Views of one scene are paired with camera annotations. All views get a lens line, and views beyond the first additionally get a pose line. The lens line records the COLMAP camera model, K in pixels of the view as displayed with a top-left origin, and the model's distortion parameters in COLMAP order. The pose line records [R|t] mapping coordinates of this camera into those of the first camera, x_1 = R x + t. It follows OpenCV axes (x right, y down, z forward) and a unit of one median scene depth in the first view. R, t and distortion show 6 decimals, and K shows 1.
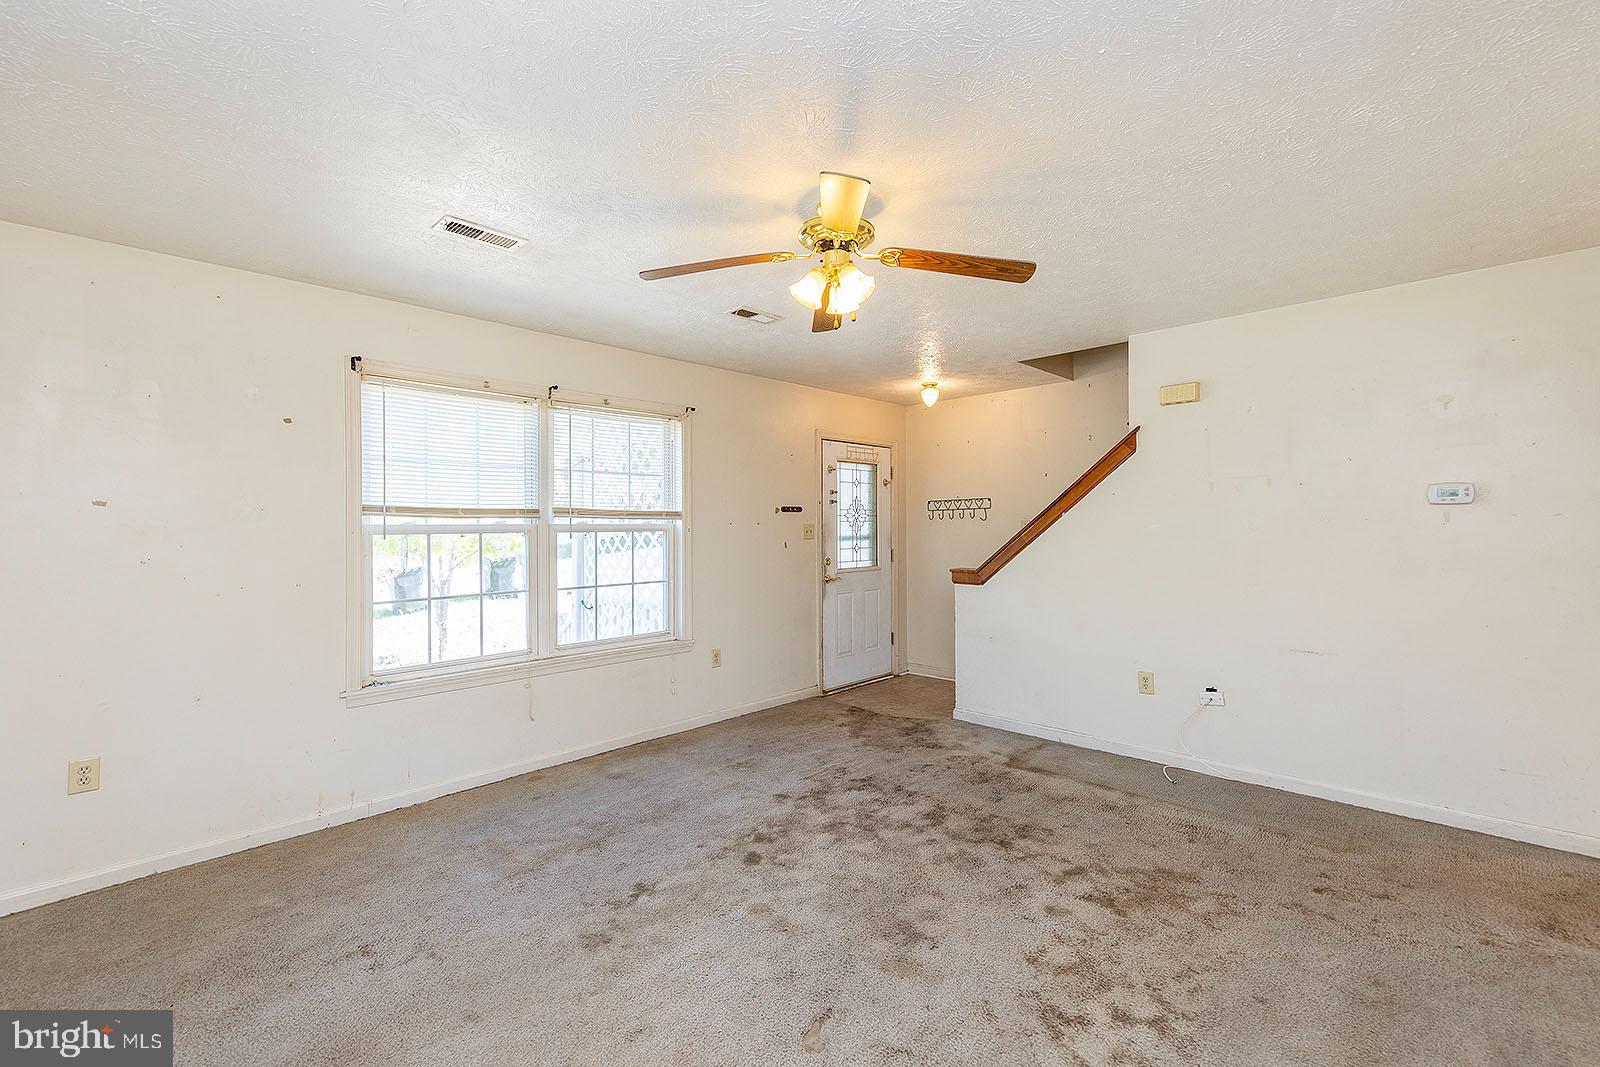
lens RADIAL K [[715.5, 0, 800.0], [0, 715.5, 526.7], [0, 0, 1]] dist [0.012029, -0.000394]
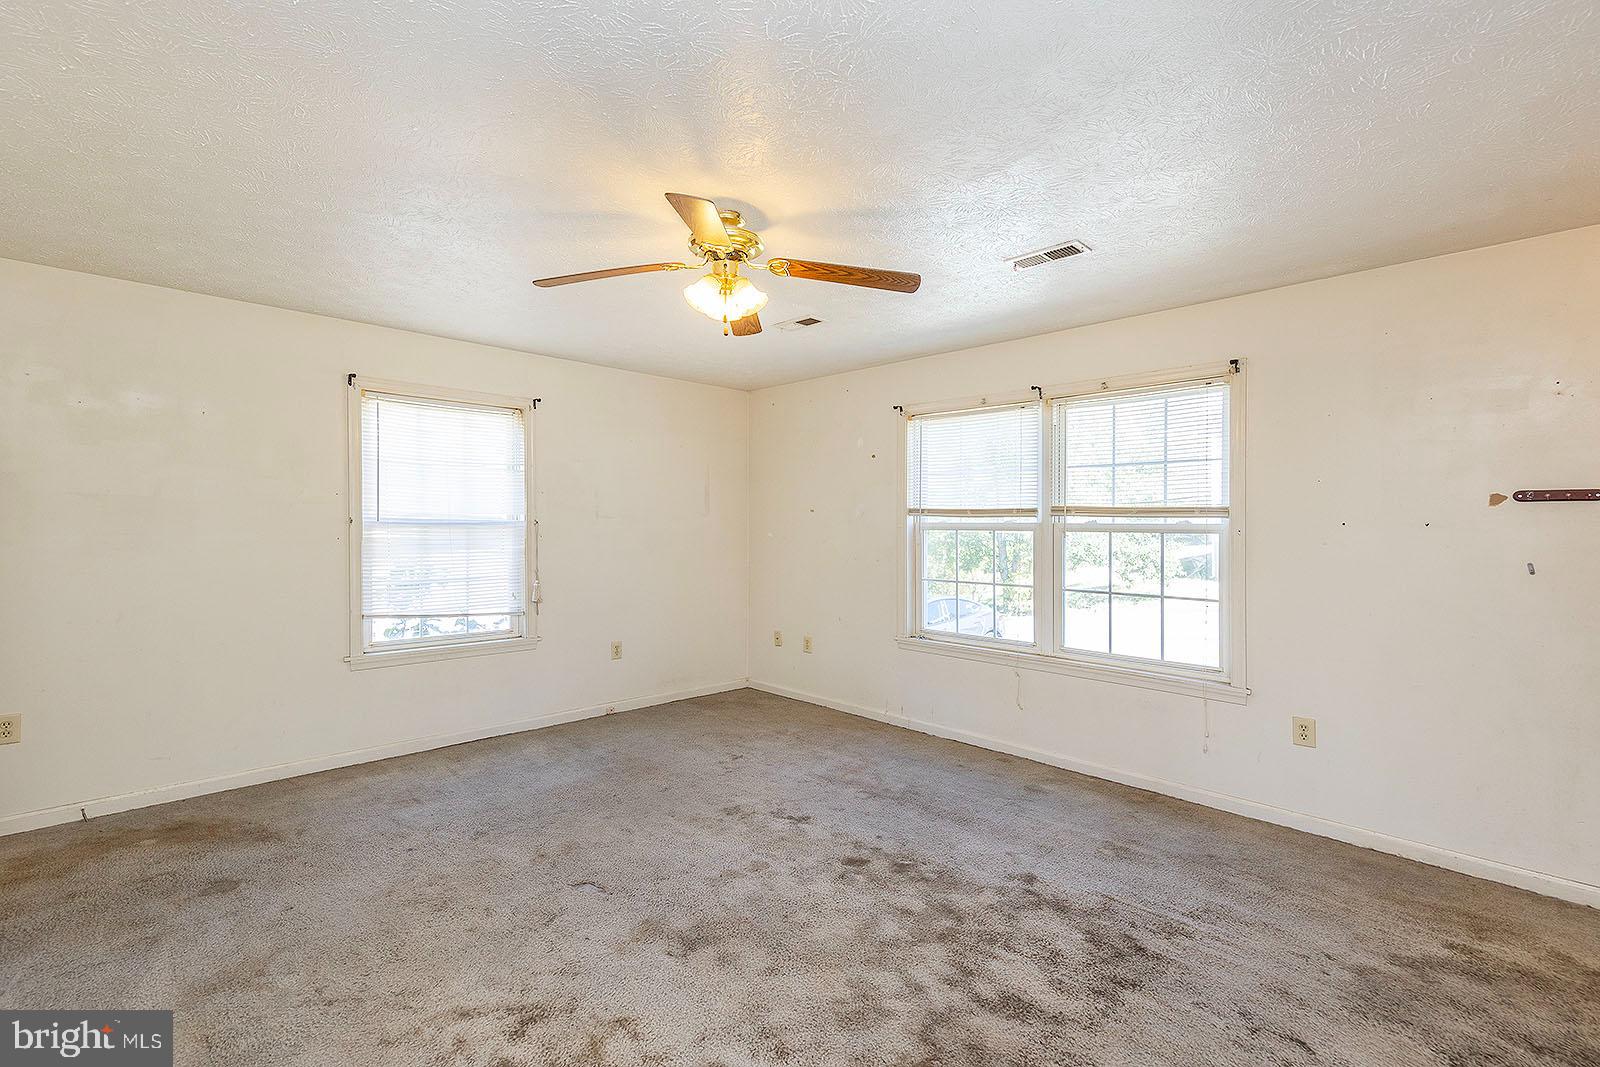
lens RADIAL K [[691.6, 0, 794.4], [0, 691.6, 524.5], [0, 0, 1]] dist [0.003923, 0.000163]
pose [[-0.035285, 0.004576, -0.999367, 0.721795], [-0.011007, 0.999927, 0.004968, -0.002261], [0.999317, 0.011175, -0.035232, 0.773848]]
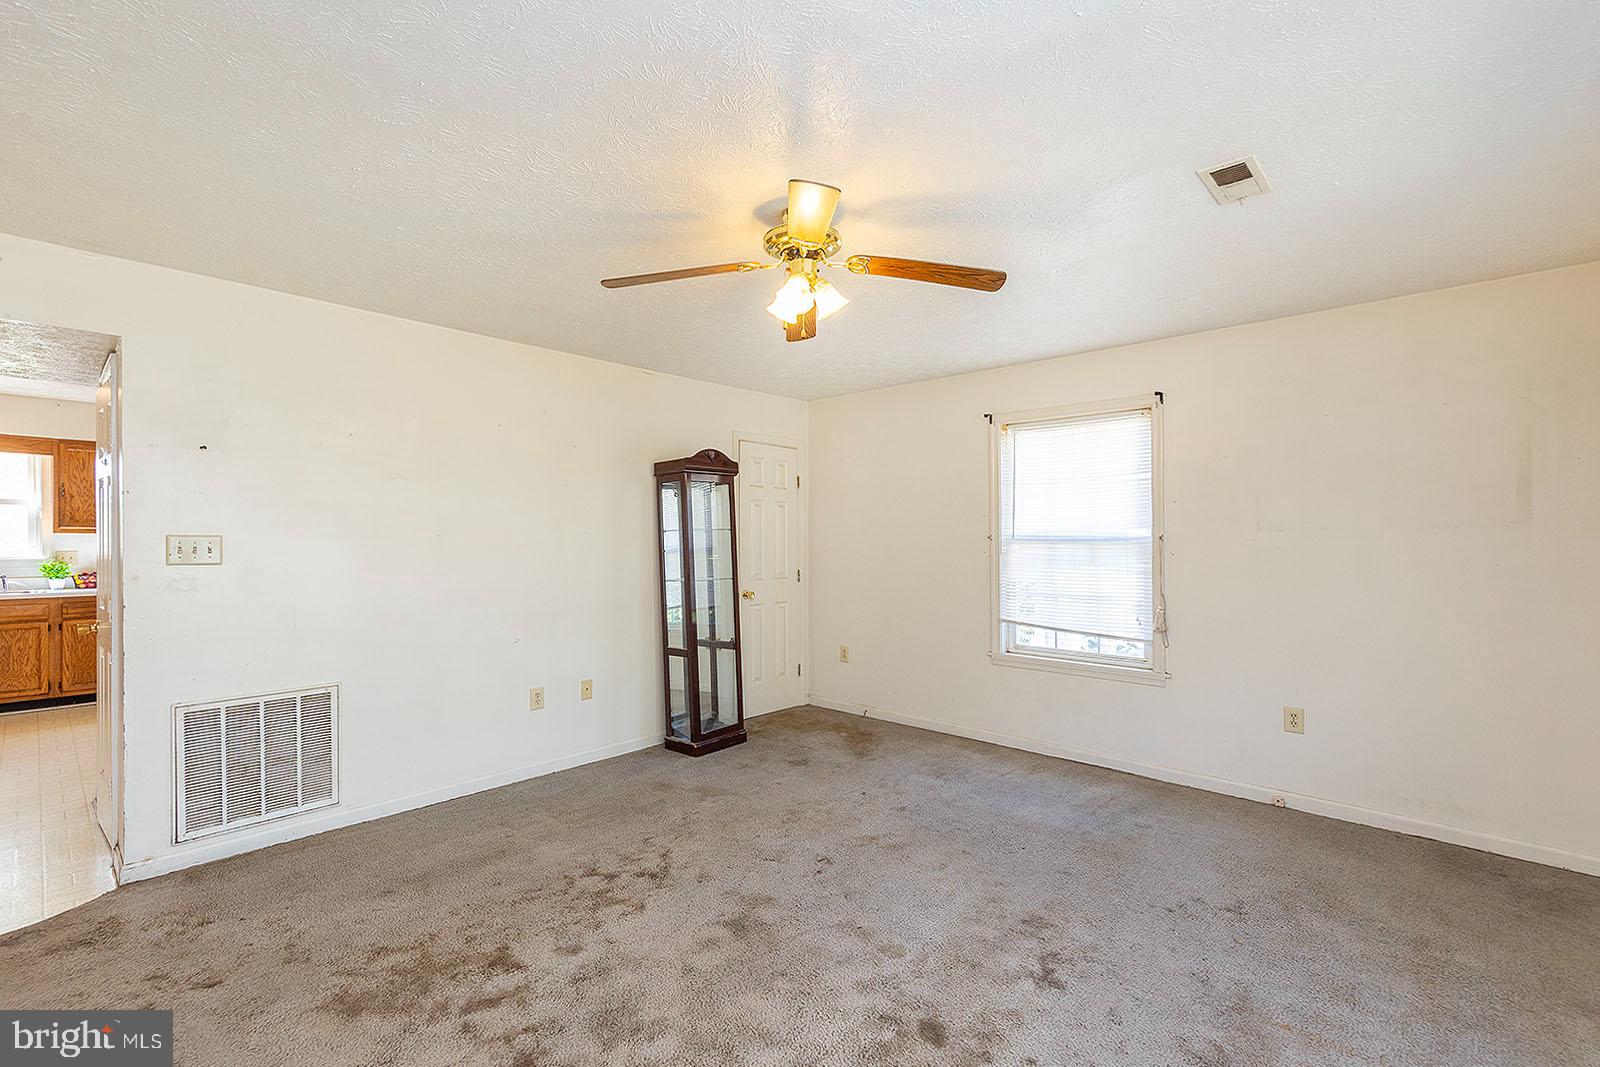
lens RADIAL K [[709.2, 0, 800.1], [0, 709.2, 559.0], [0, 0, 1]] dist [-0.000926, 0.000345]
pose [[-0.999651, 0.003797, -0.026143, 0.058524], [0.003035, 0.999571, 0.029114, 0.004733], [0.026242, 0.029024, -0.999234, 1.342394]]
